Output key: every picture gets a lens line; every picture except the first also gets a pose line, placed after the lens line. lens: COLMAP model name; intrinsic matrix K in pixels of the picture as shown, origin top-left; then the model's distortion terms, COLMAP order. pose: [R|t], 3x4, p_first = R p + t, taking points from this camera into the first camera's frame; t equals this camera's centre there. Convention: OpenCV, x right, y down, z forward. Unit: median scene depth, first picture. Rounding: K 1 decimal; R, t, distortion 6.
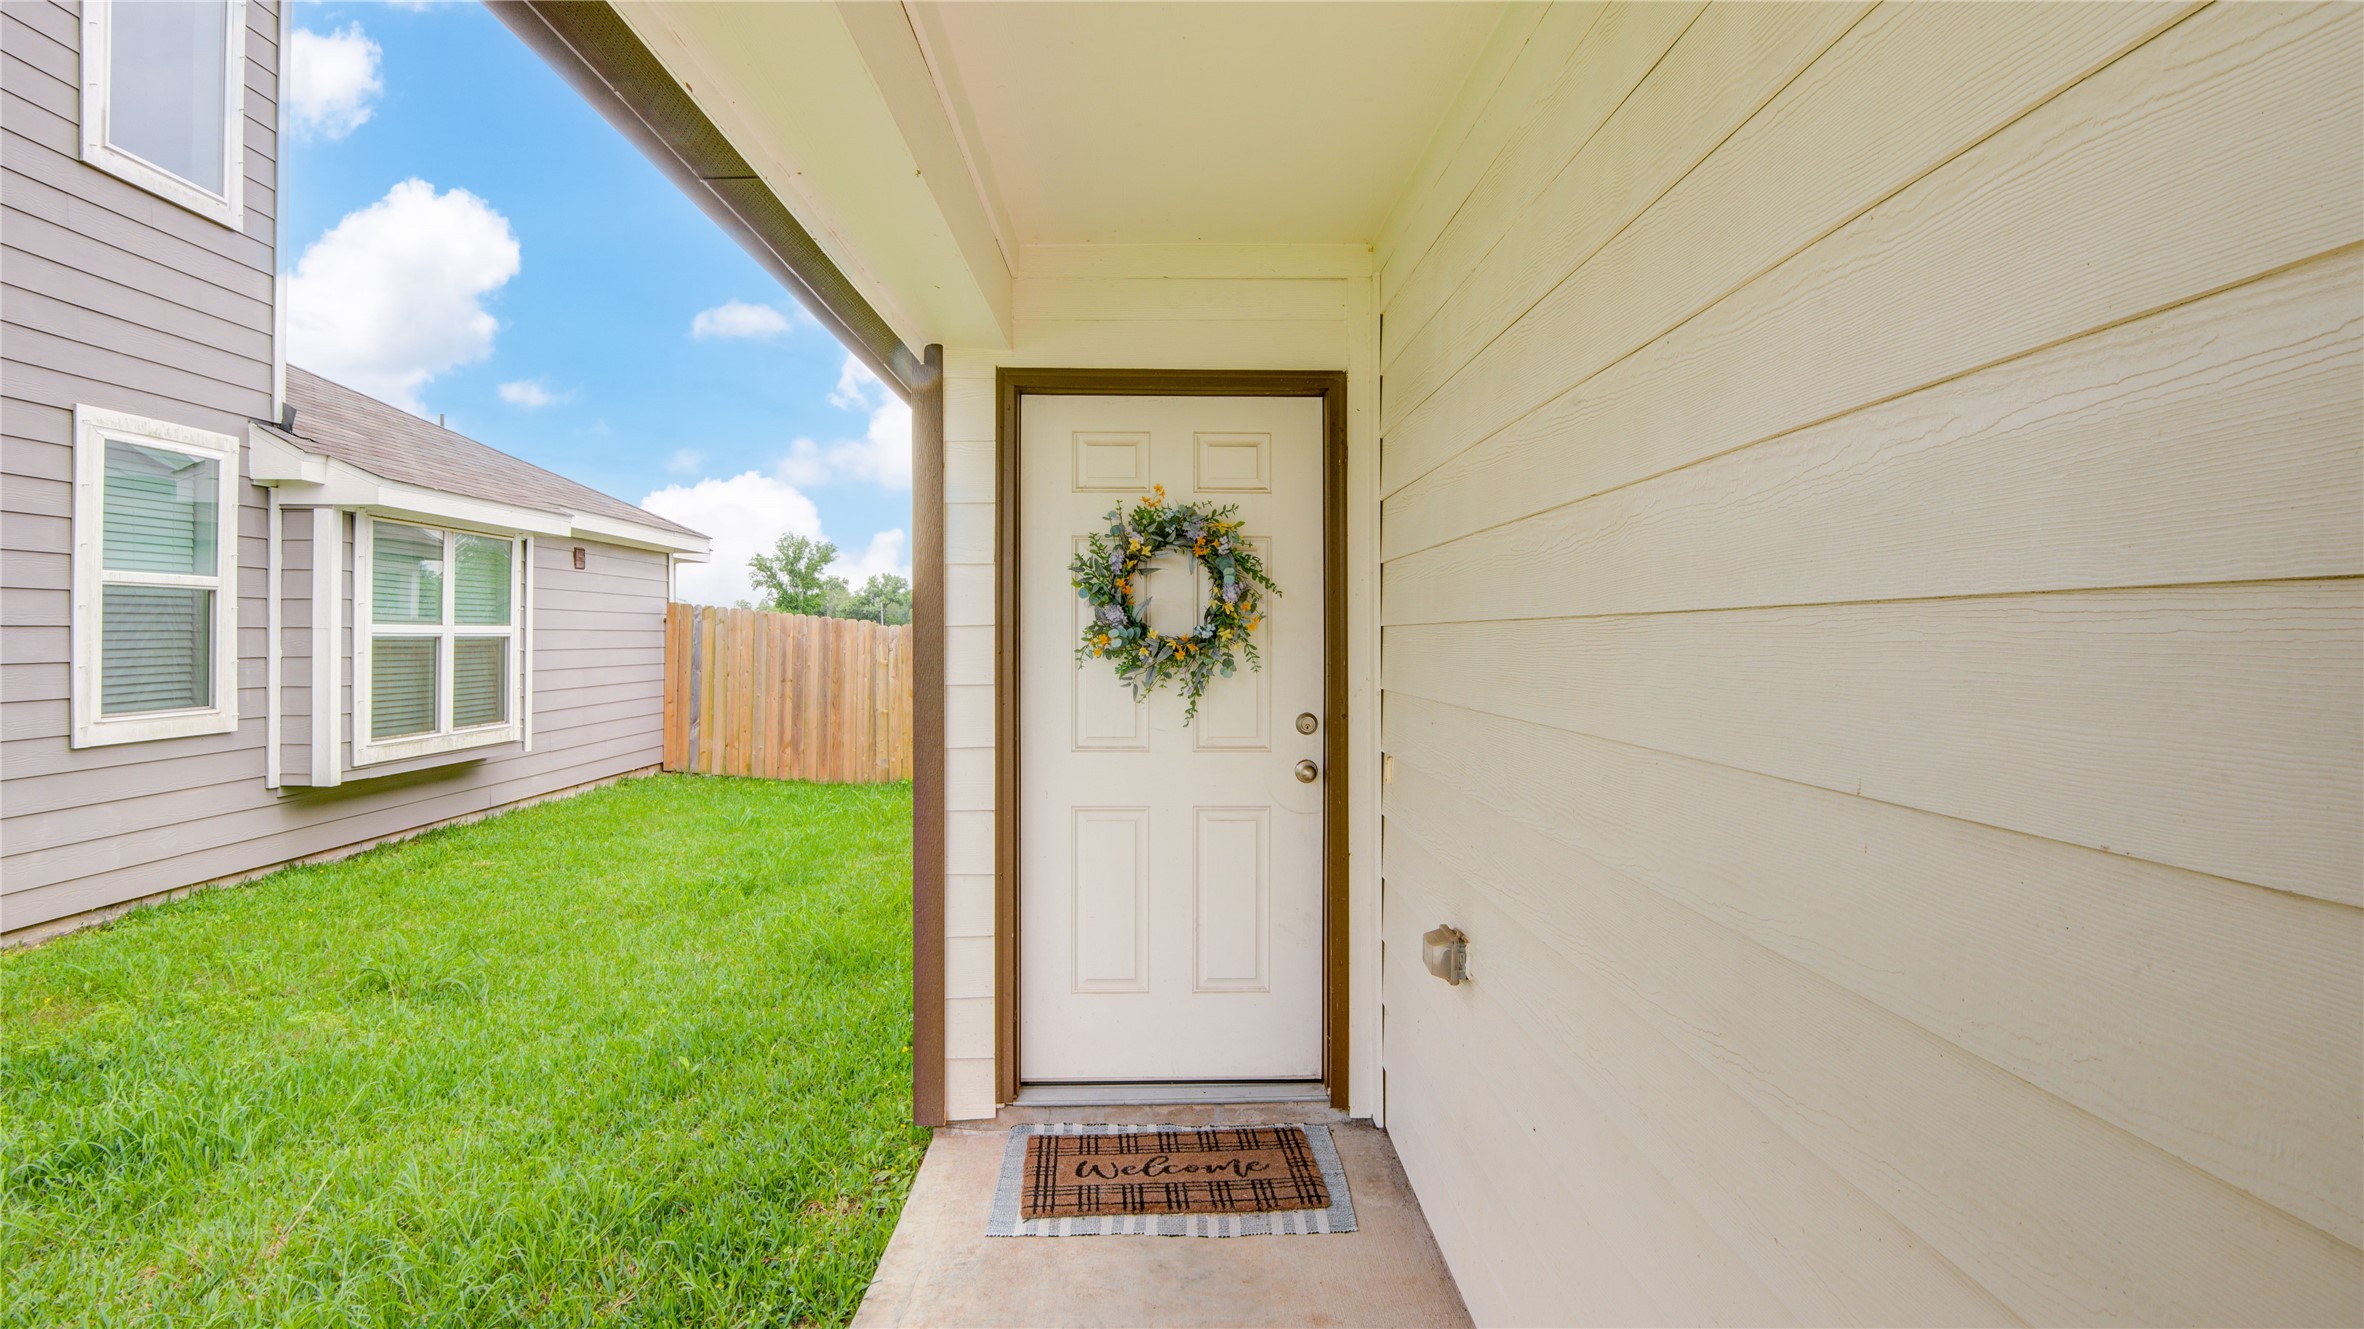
lens RADIAL K [[1309.0, 0, 1183.6], [0, 1309.0, 649.4], [0, 0, 1]] dist [0.001424, 0.000167]
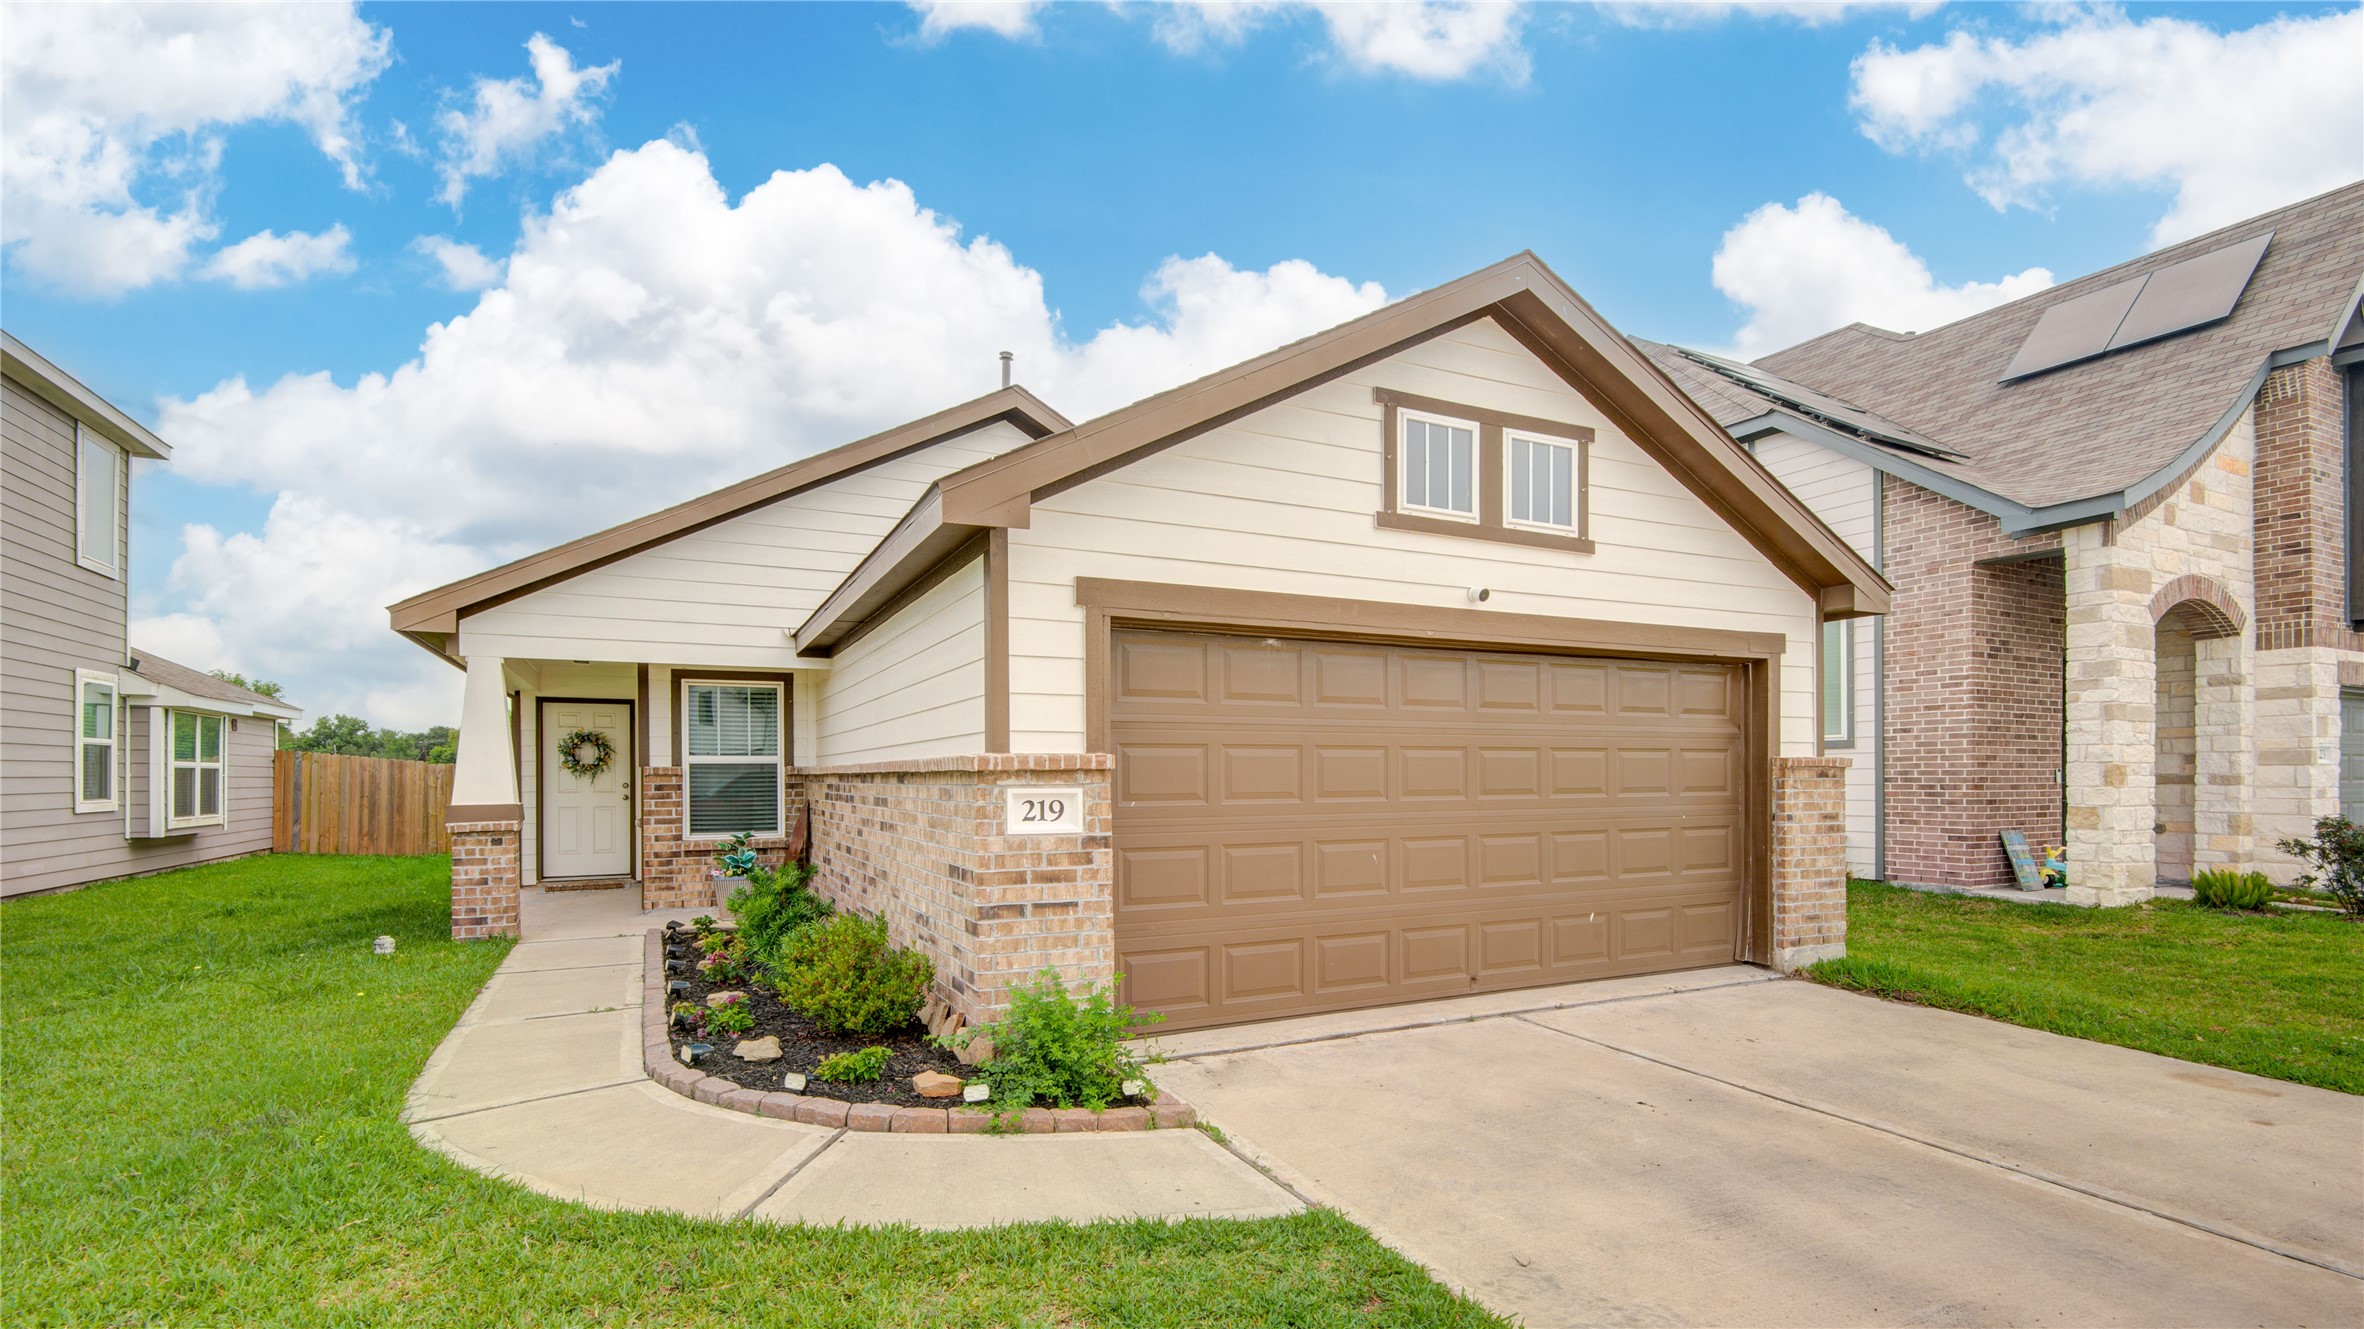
lens RADIAL K [[1087.5, 0, 1193.6], [0, 1087.5, 779.9], [0, 0, 1]] dist [-0.003792, -0.000840]
pose [[0.903502, -0.004422, 0.428560, 0.113250], [0.007715, 0.999953, -0.005947, 0.033755], [-0.428514, 0.008679, 0.903494, -1.300041]]
